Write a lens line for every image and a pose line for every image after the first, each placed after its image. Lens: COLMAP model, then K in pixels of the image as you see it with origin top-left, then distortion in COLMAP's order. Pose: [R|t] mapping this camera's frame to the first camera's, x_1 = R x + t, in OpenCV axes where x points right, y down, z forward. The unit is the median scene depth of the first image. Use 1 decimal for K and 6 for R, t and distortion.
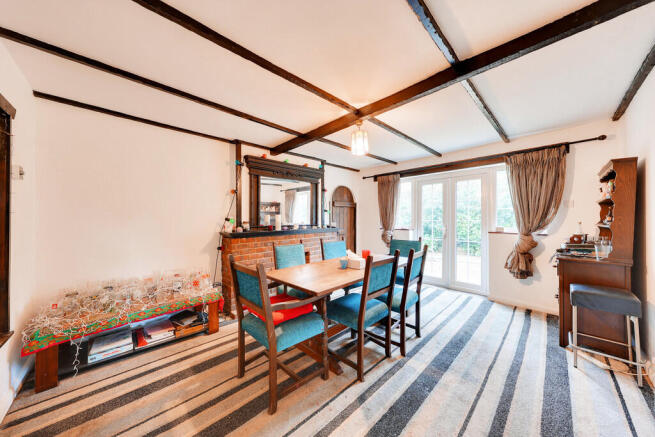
lens RADIAL K [[213.9, 0, 327.5], [0, 213.9, 218.5], [0, 0, 1]] dist [-0.000308, -0.000007]
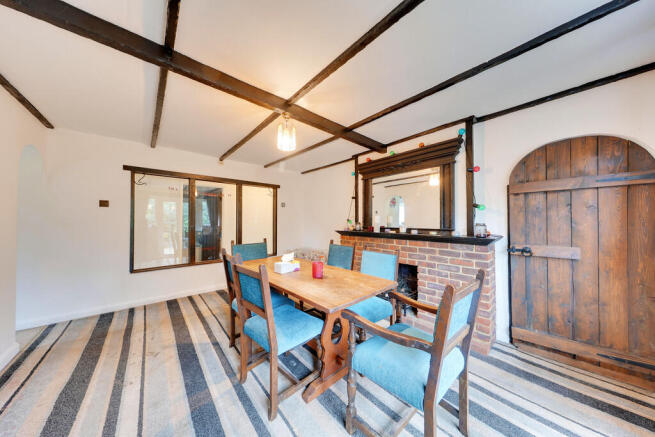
lens RADIAL K [[204.7, 0, 327.5], [0, 204.7, 218.5], [0, 0, 1]] dist [0.000419, 0.000018]
pose [[-0.033262, -0.005583, -0.999431, 0.695659], [0.000641, 0.999984, -0.005607, 0.000037], [0.999446, -0.000827, -0.033258, 0.821336]]
